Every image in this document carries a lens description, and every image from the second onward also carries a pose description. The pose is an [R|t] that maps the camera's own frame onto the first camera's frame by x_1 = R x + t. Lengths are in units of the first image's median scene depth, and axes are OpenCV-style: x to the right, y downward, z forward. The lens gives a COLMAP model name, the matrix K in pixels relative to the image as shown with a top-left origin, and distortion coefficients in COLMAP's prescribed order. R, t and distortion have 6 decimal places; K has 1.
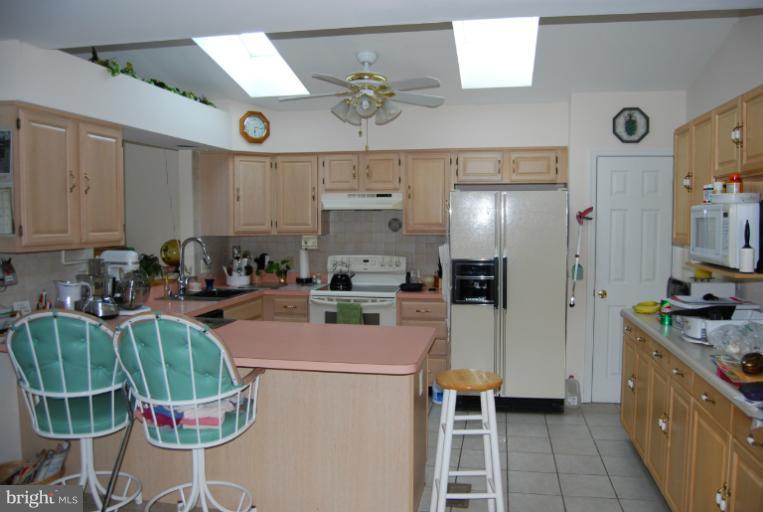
lens RADIAL K [[599.4, 0, 381.7], [0, 599.4, 253.4], [0, 0, 1]] dist [-0.081346, 0.011357]
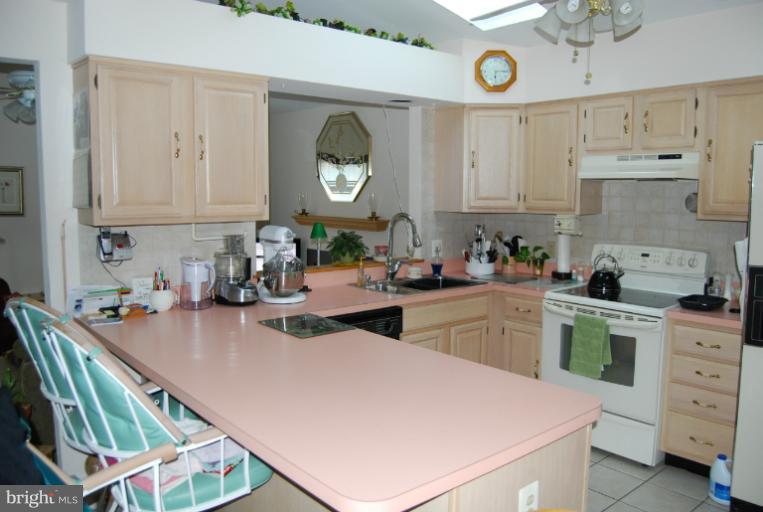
lens RADIAL K [[599.4, 0, 381.8], [0, 599.4, 255.2], [0, 0, 1]] dist [-0.081346, 0.011357]
pose [[0.780671, 0.071142, -0.620880, 0.161262], [-0.041719, 0.997216, 0.061807, -0.016809], [0.623549, -0.022348, 0.781465, 0.305897]]
